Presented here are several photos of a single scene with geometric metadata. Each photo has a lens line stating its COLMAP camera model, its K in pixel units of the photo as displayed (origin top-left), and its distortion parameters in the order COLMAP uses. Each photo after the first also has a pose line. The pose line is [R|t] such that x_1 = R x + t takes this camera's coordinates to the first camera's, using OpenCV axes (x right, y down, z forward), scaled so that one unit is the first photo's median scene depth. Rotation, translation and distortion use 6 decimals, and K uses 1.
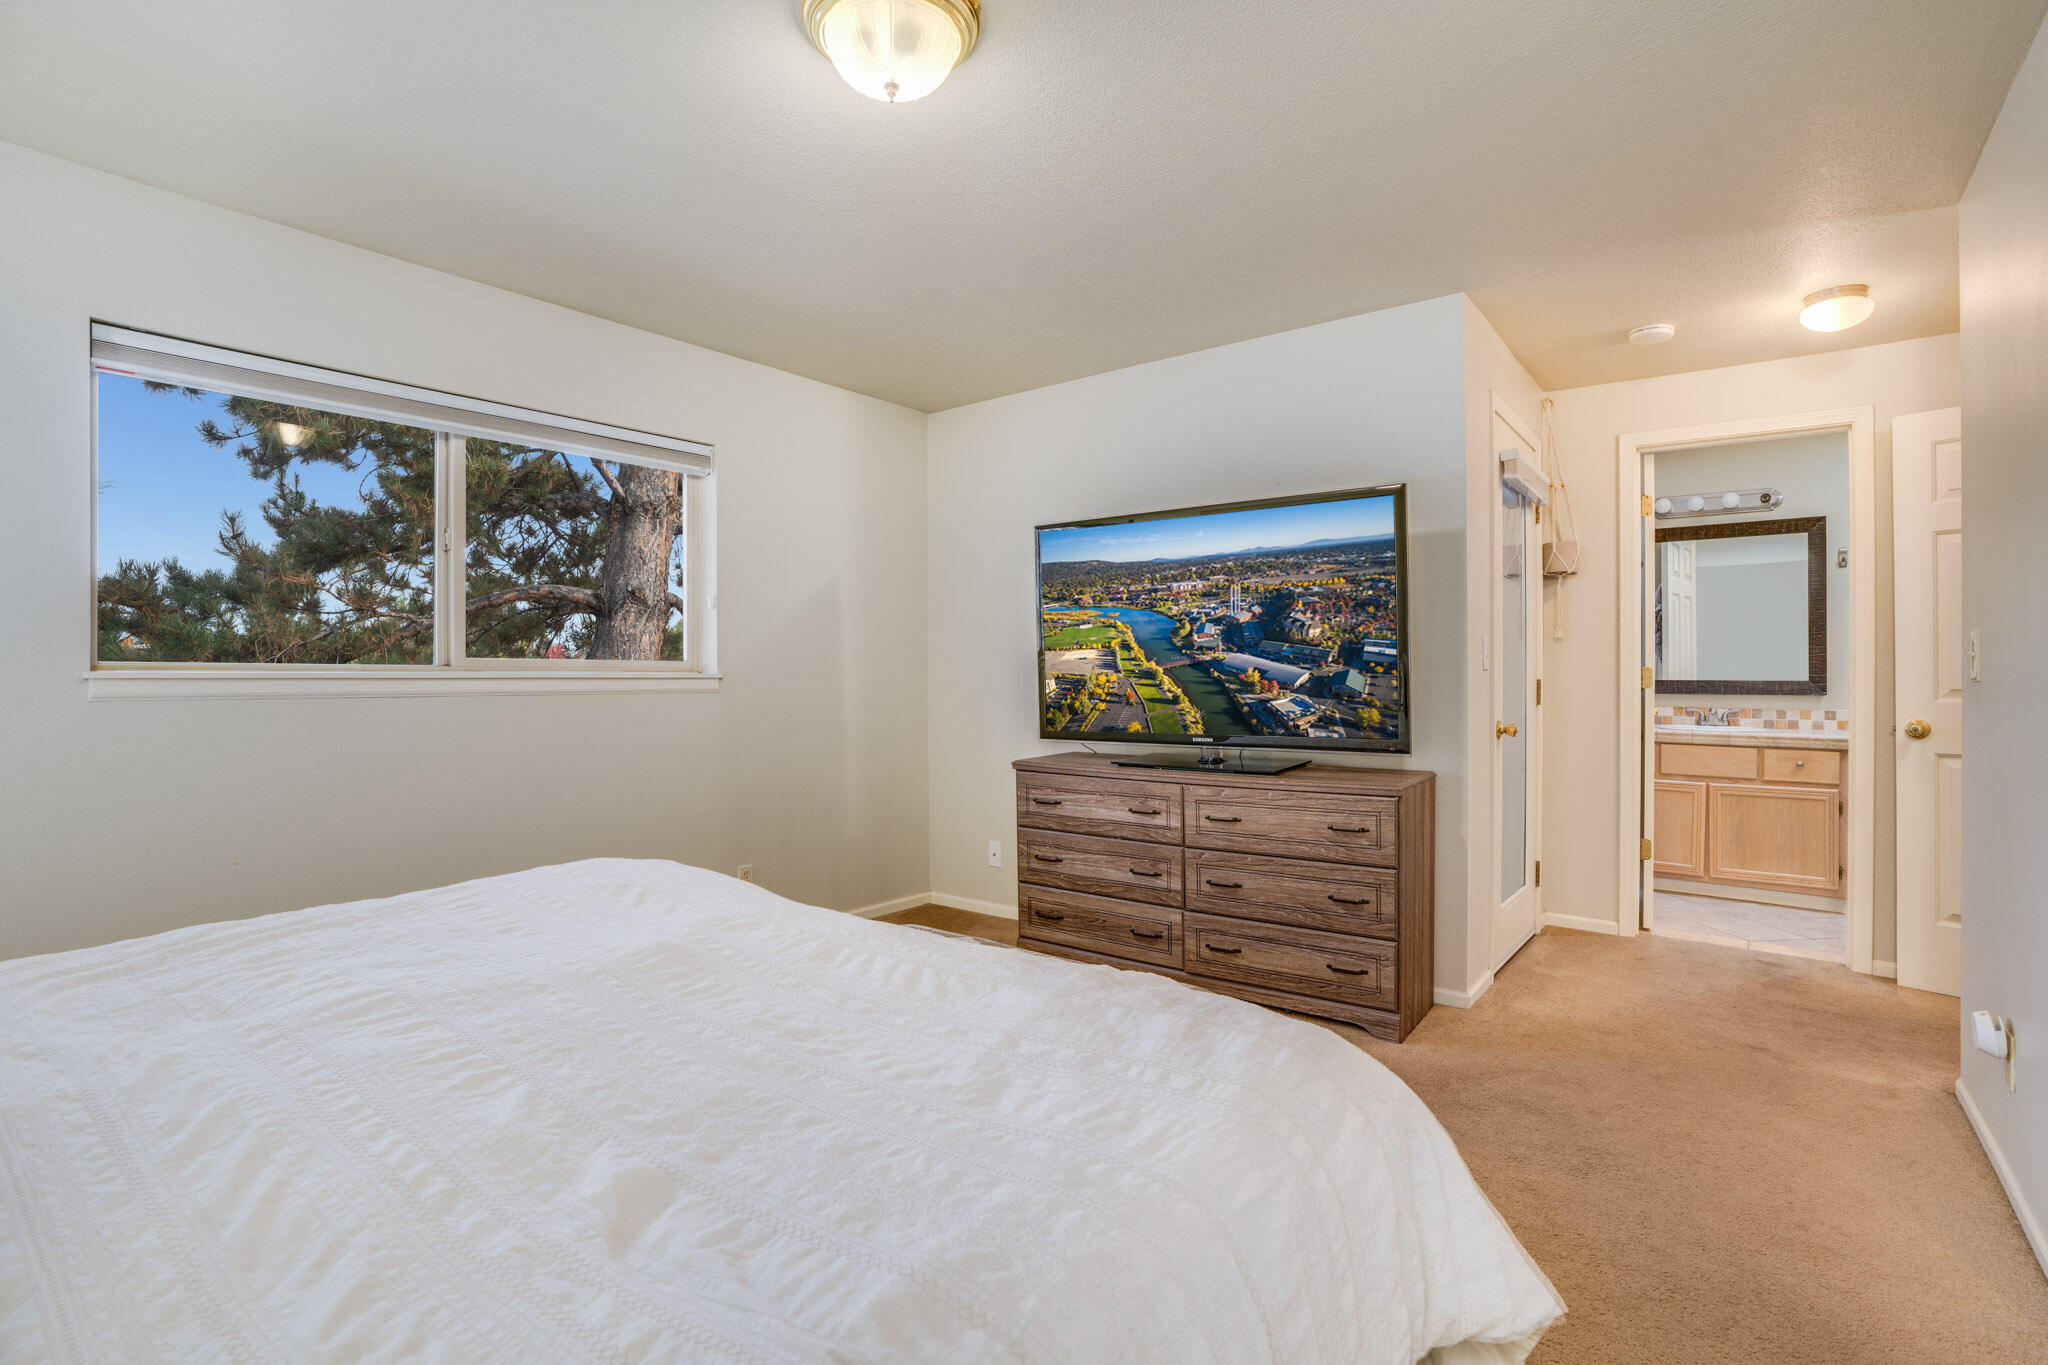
lens RADIAL K [[963.8, 0, 1037.8], [0, 963.8, 673.0], [0, 0, 1]] dist [0.020742, 0.000816]
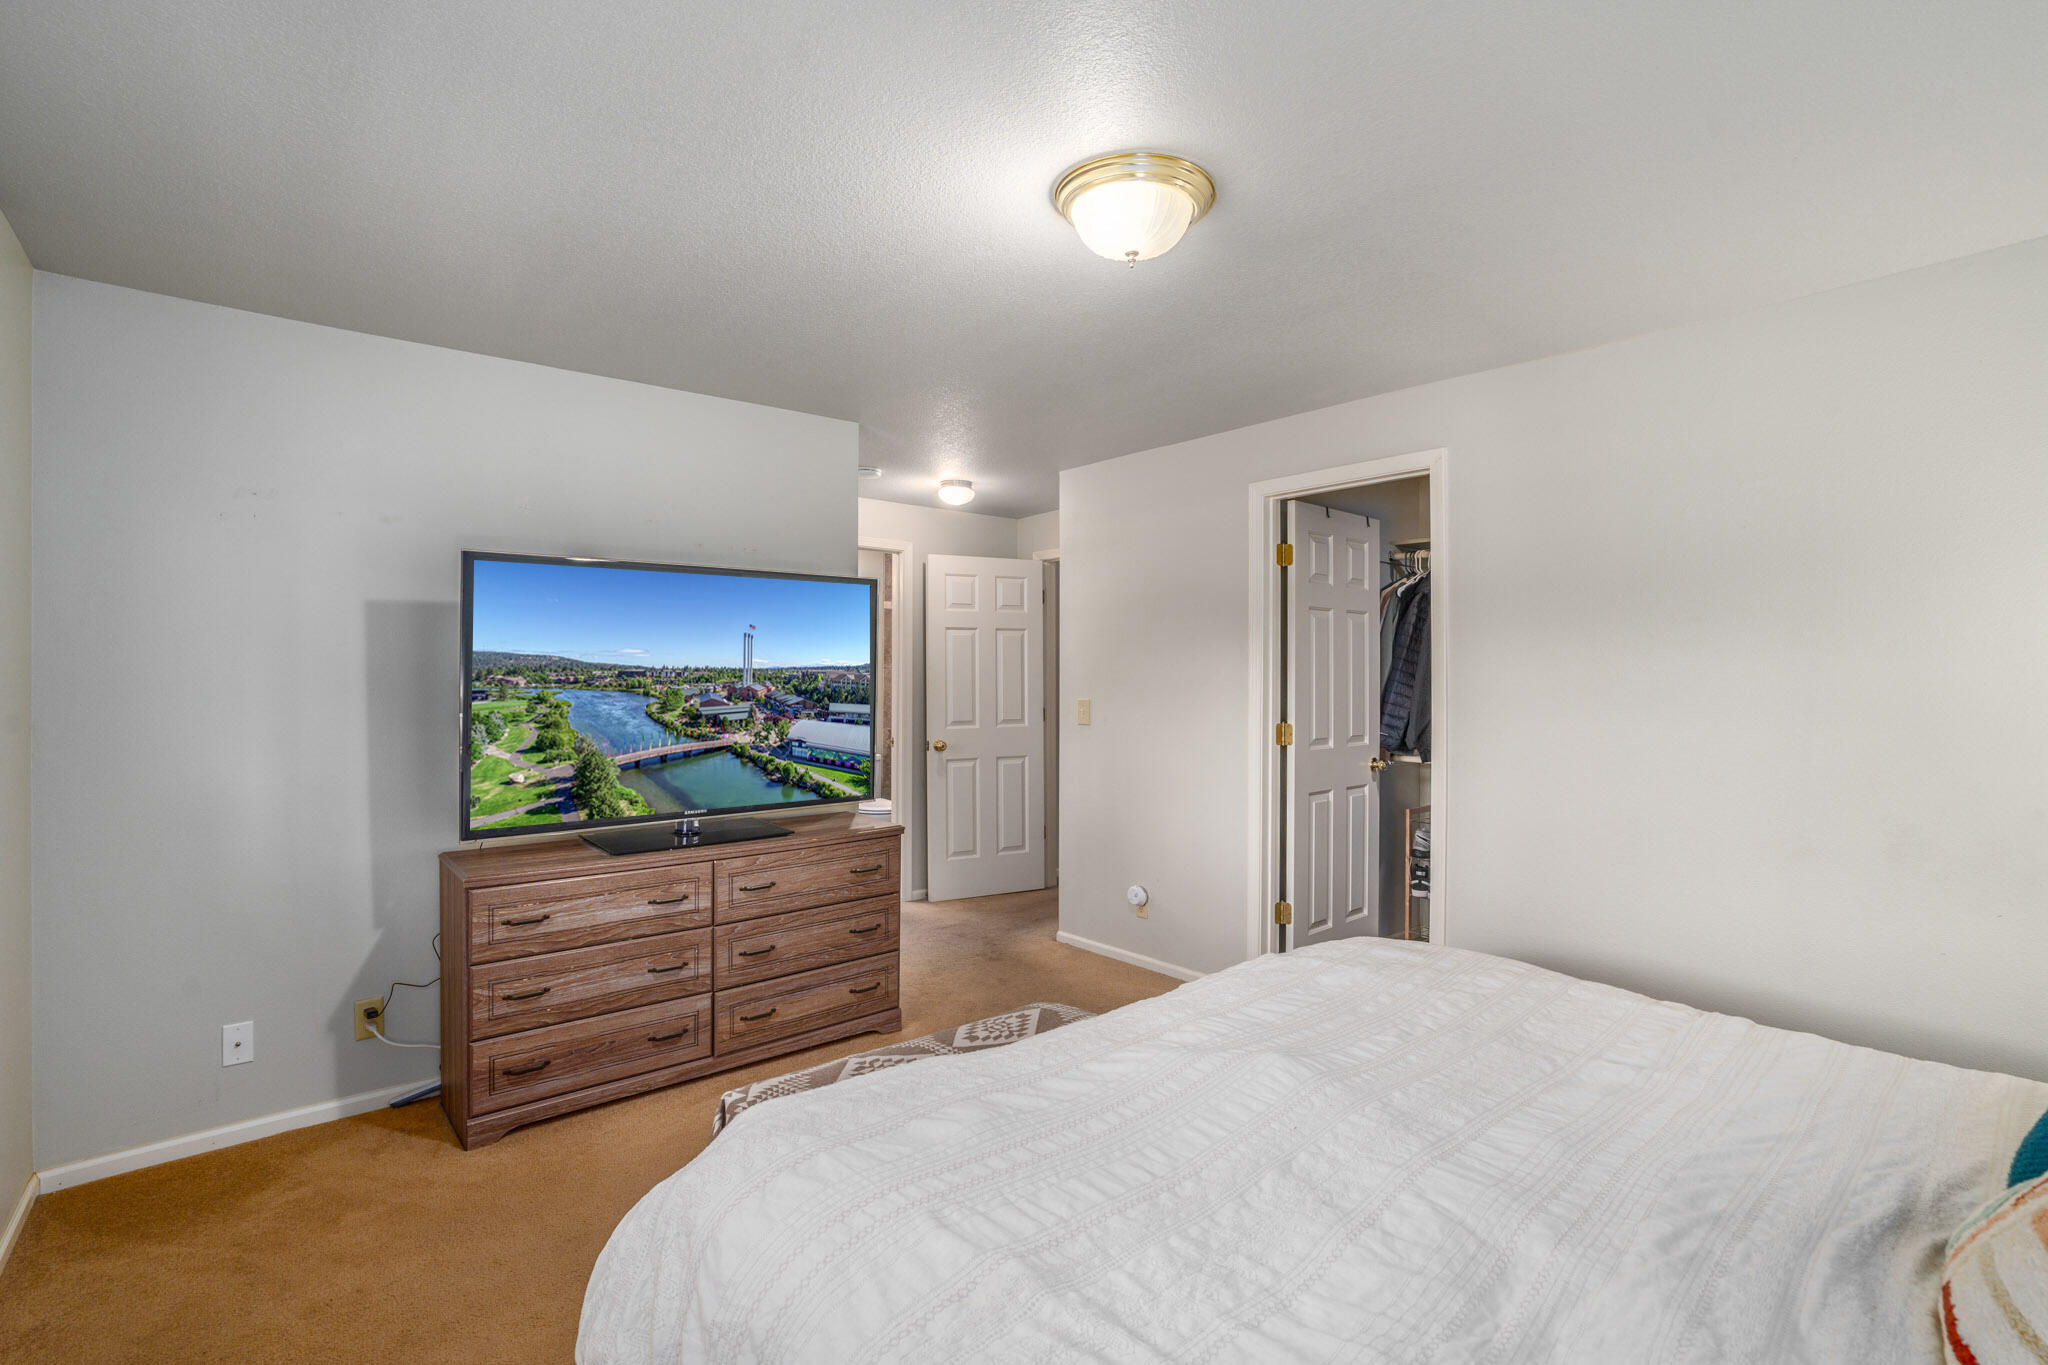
lens RADIAL K [[963.8, 0, 1033.7], [0, 963.8, 677.3], [0, 0, 1]] dist [0.020742, 0.000816]
pose [[0.250972, -0.003339, 0.967989, -0.697716], [-0.007346, 0.999959, 0.005354, -0.073438], [-0.967967, -0.008455, 0.250937, 0.458302]]
